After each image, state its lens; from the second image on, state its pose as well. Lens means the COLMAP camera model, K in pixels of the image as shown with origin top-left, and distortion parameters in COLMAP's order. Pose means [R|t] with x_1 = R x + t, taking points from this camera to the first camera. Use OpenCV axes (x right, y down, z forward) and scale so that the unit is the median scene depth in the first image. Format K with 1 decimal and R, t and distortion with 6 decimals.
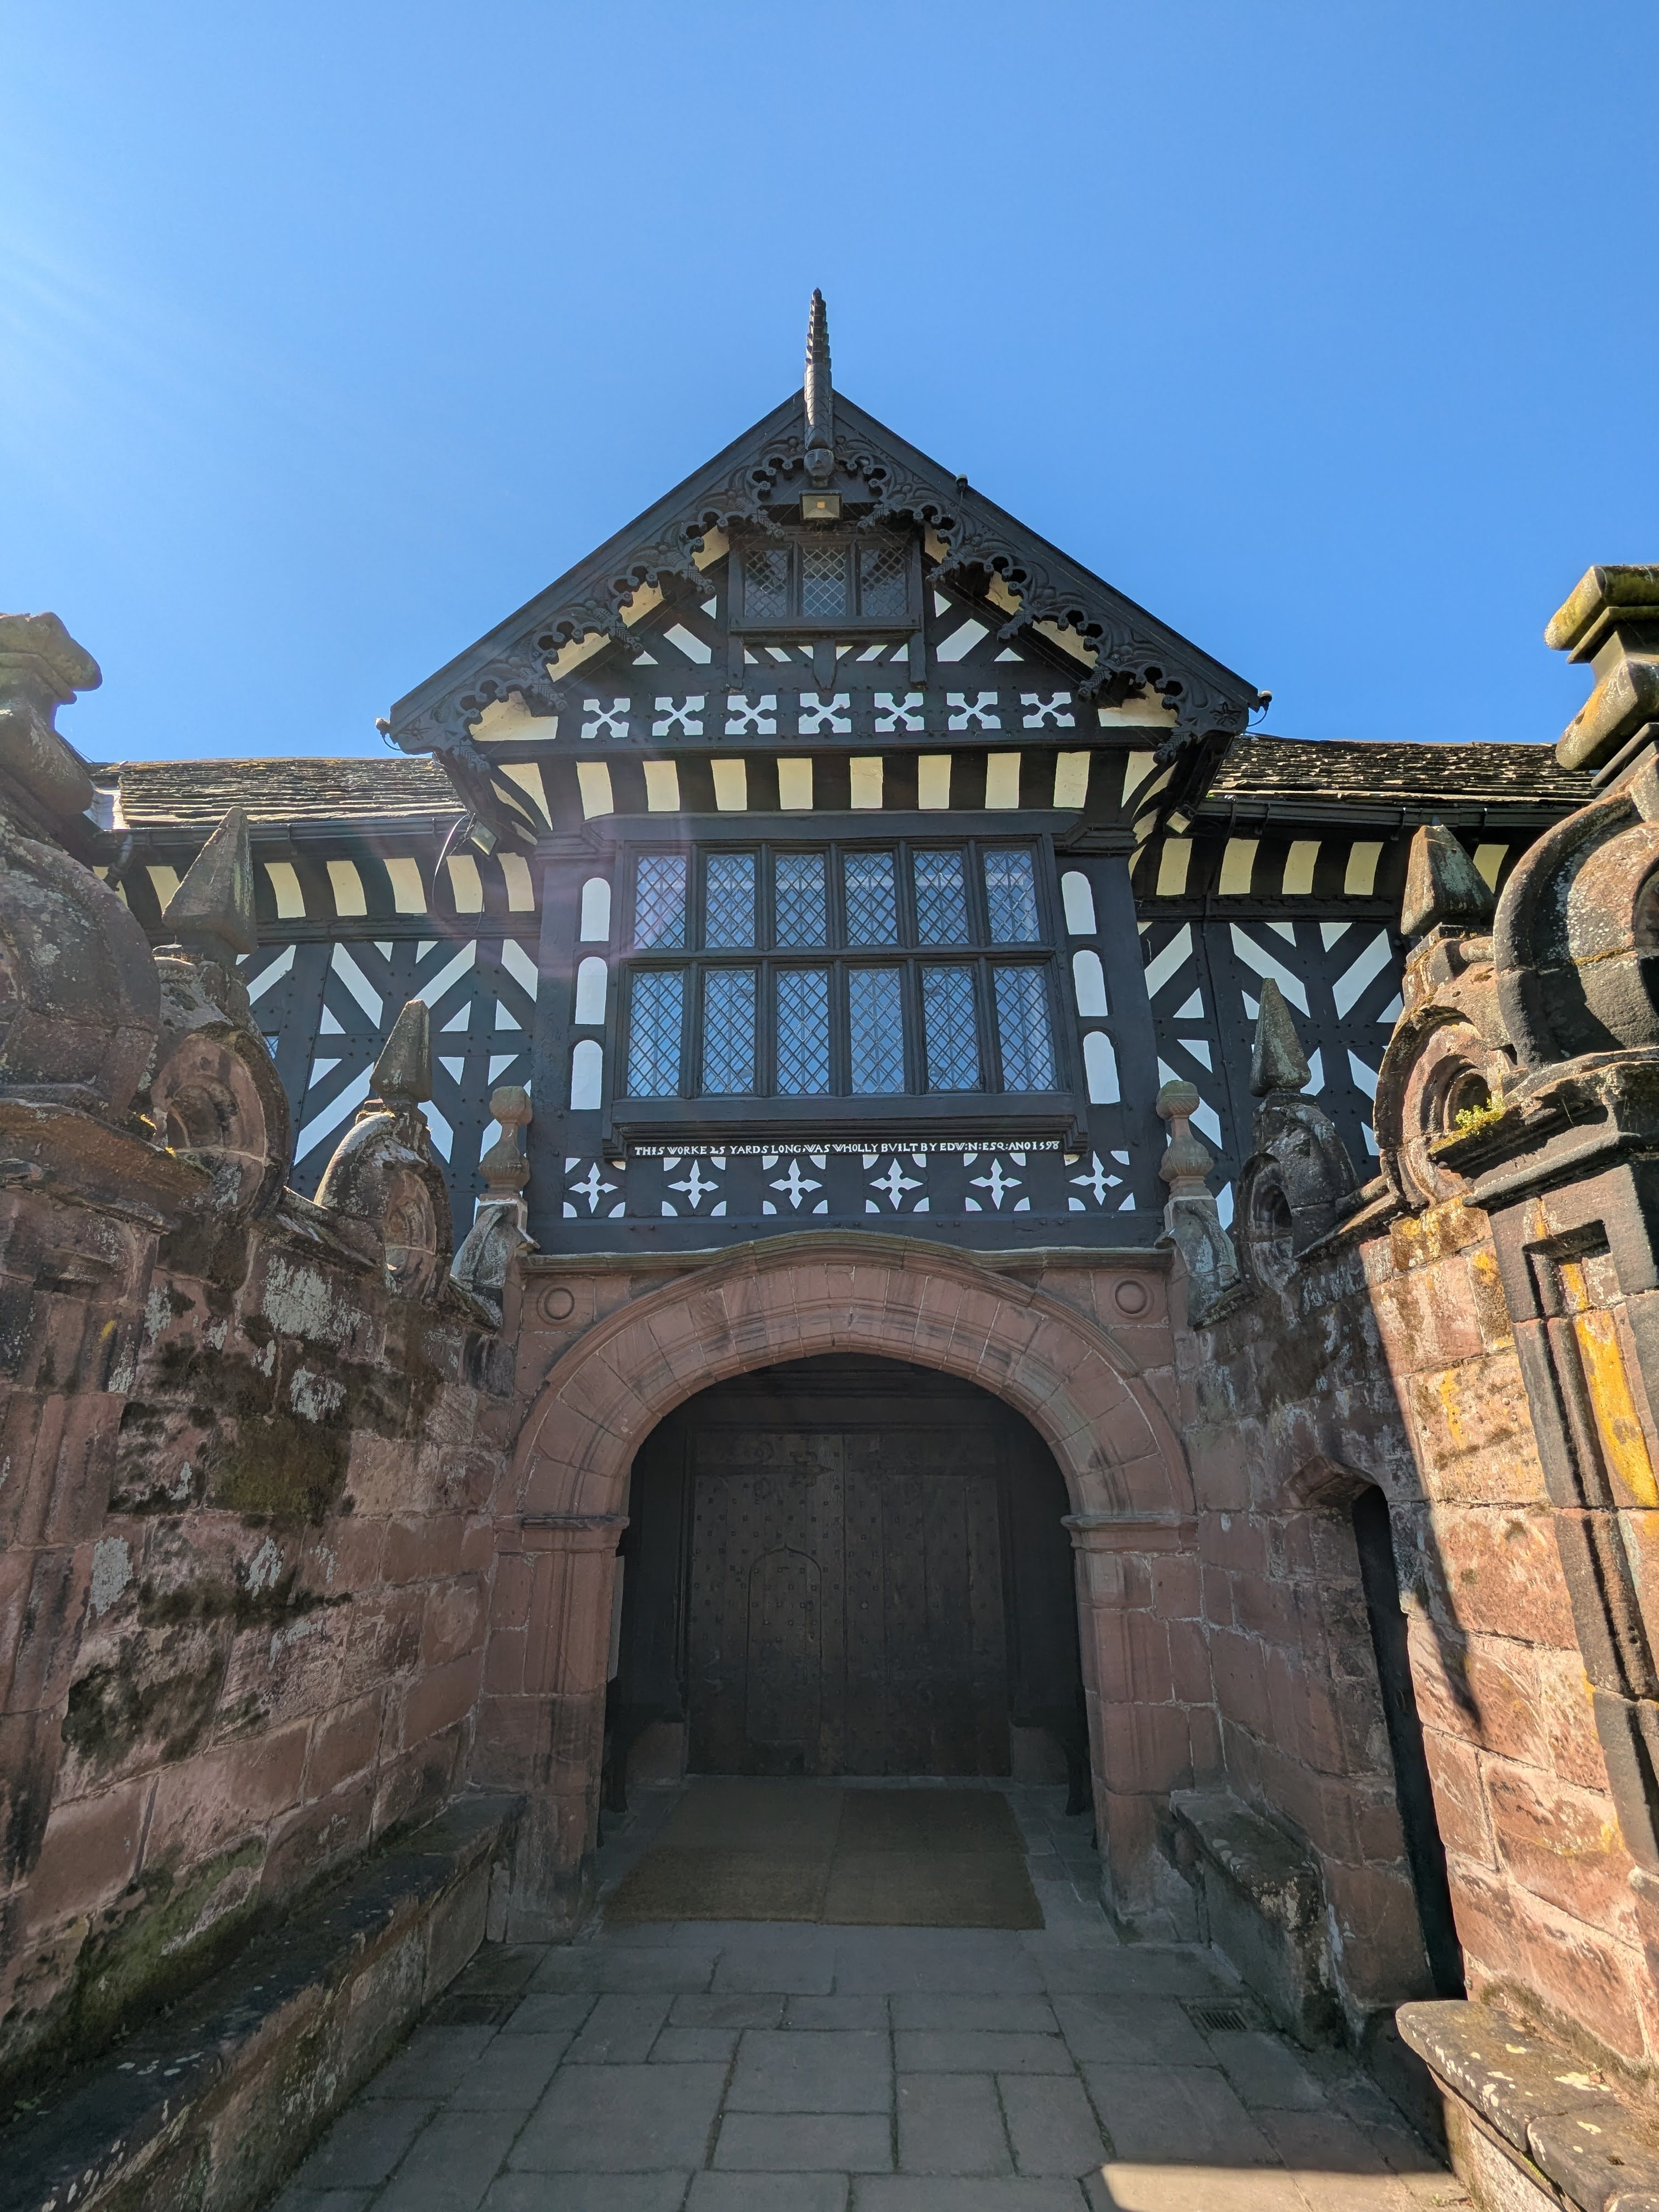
lens RADIAL K [[1027.3, 0, 834.5], [0, 1027.3, 1103.1], [0, 0, 1]] dist [0.004732, -0.001111]
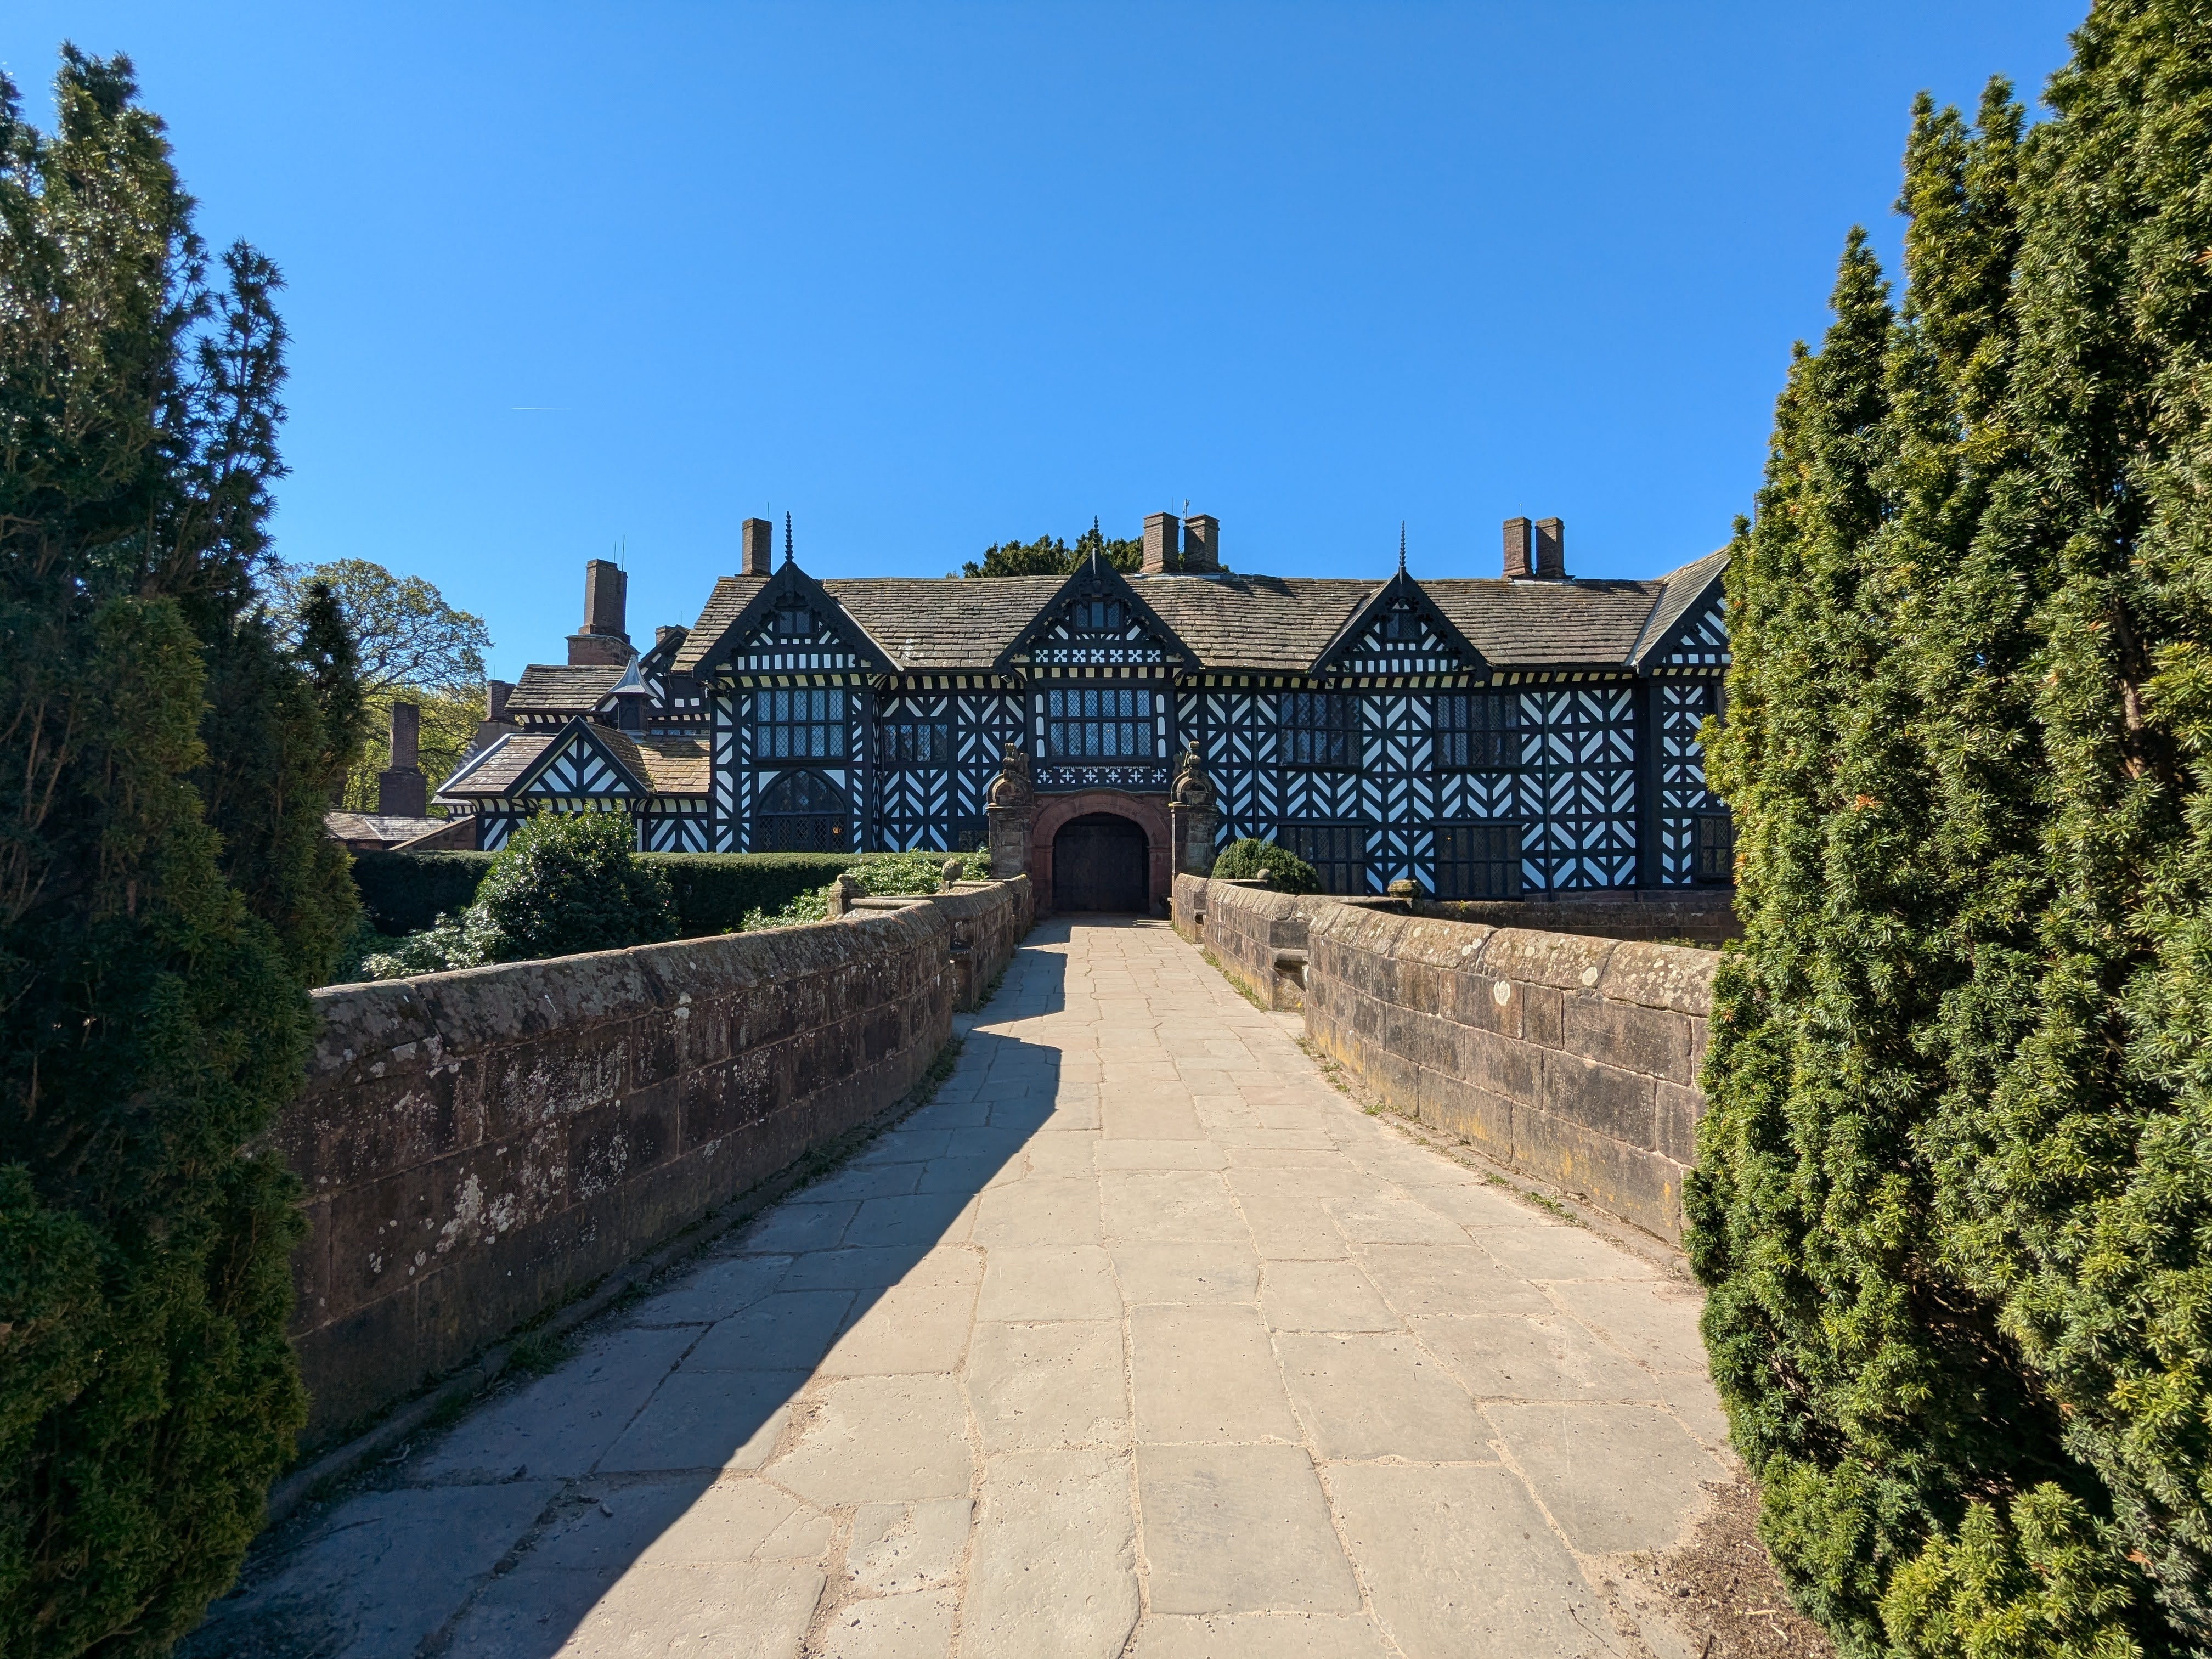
lens RADIAL K [[1027.3, 0, 1107.9], [0, 1027.3, 829.7], [0, 0, 1]] dist [0.004732, -0.001111]
pose [[0.999185, 0.002905, 0.040253, -0.126874], [-0.016369, 0.940849, 0.338431, -1.086878], [-0.036889, -0.338814, 0.940130, -2.931230]]
